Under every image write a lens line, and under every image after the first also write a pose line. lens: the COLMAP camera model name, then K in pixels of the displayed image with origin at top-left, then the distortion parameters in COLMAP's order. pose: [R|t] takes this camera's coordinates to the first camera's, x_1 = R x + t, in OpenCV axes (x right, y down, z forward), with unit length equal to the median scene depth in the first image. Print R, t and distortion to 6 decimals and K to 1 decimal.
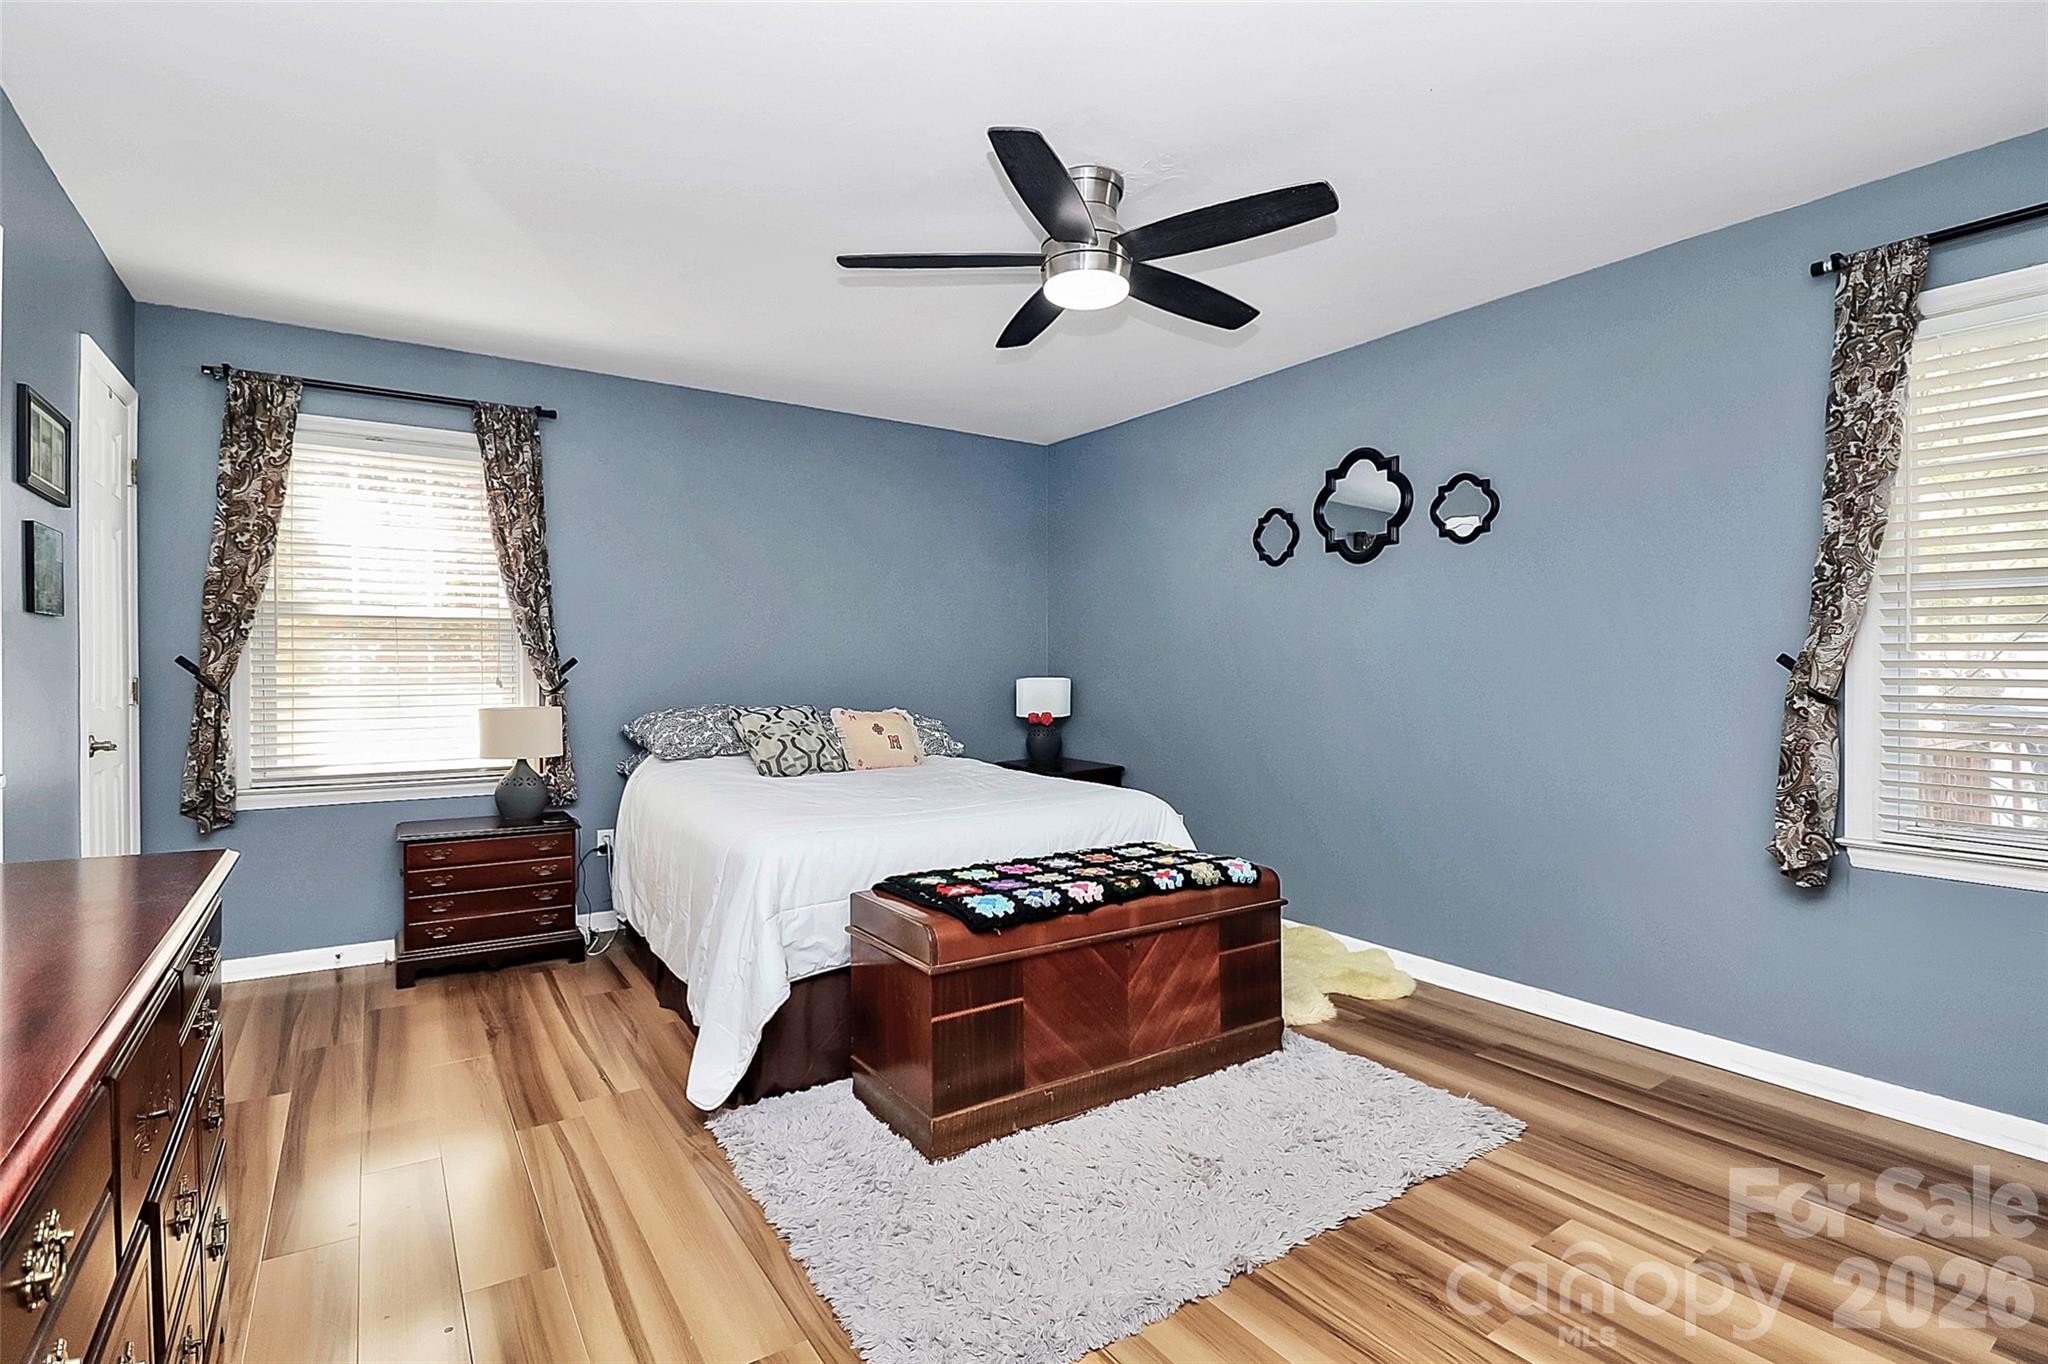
lens RADIAL K [[968.5, 0, 1015.4], [0, 968.5, 680.7], [0, 0, 1]] dist [0.002975, -0.014187]
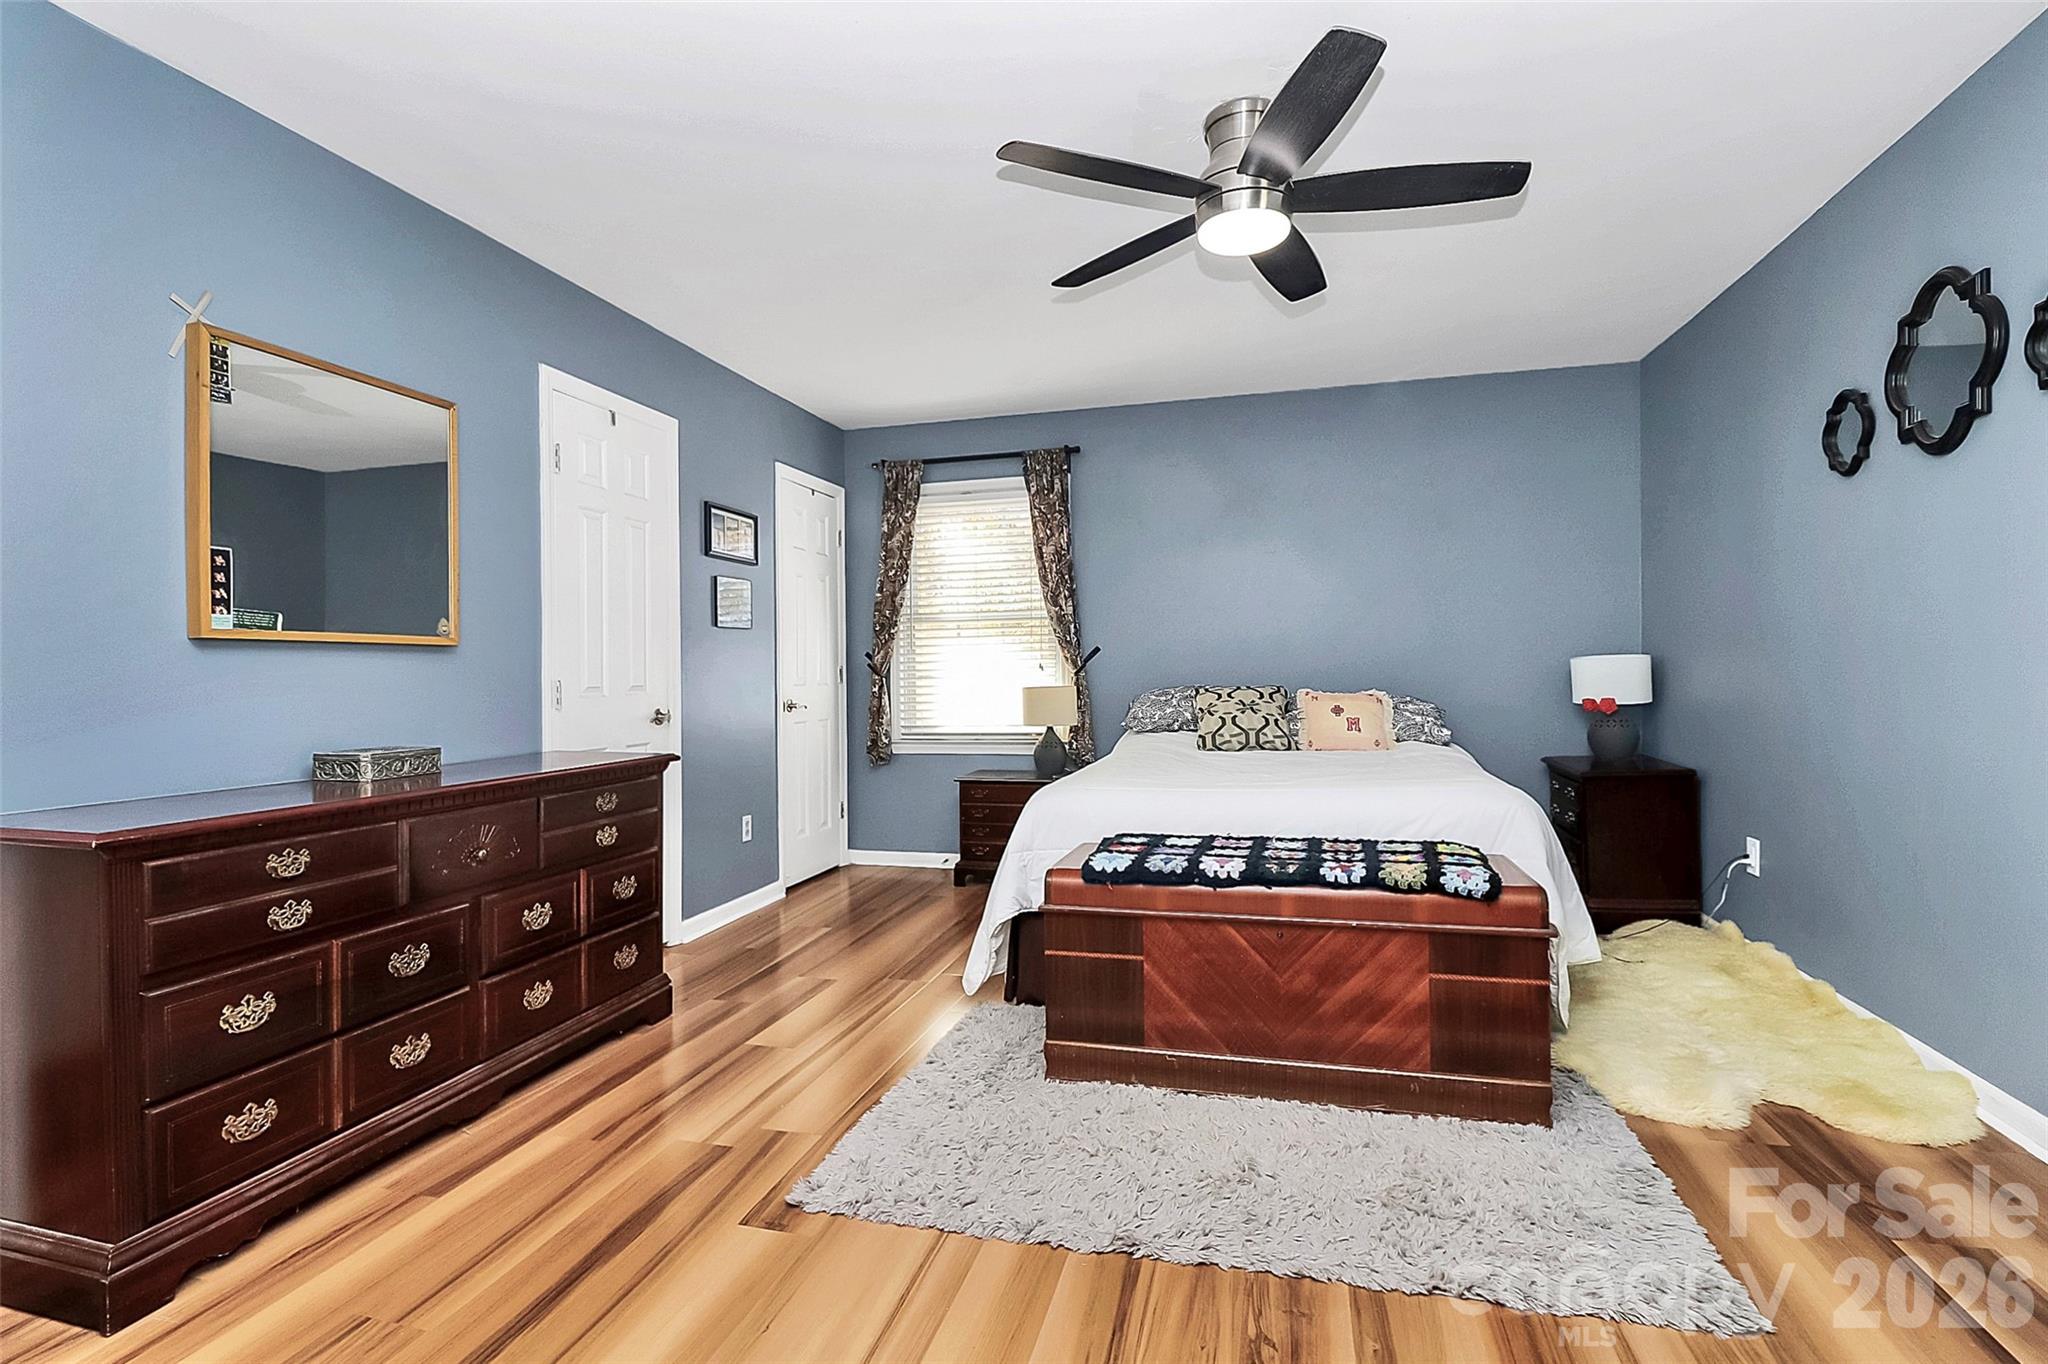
lens RADIAL K [[968.5, 0, 1015.4], [0, 968.5, 680.7], [0, 0, 1]] dist [0.002975, -0.014187]
pose [[0.652890, -0.005161, -0.757435, 0.448262], [0.006885, 0.999976, -0.000879, 0.022296], [0.757422, -0.004641, 0.652910, 0.146387]]
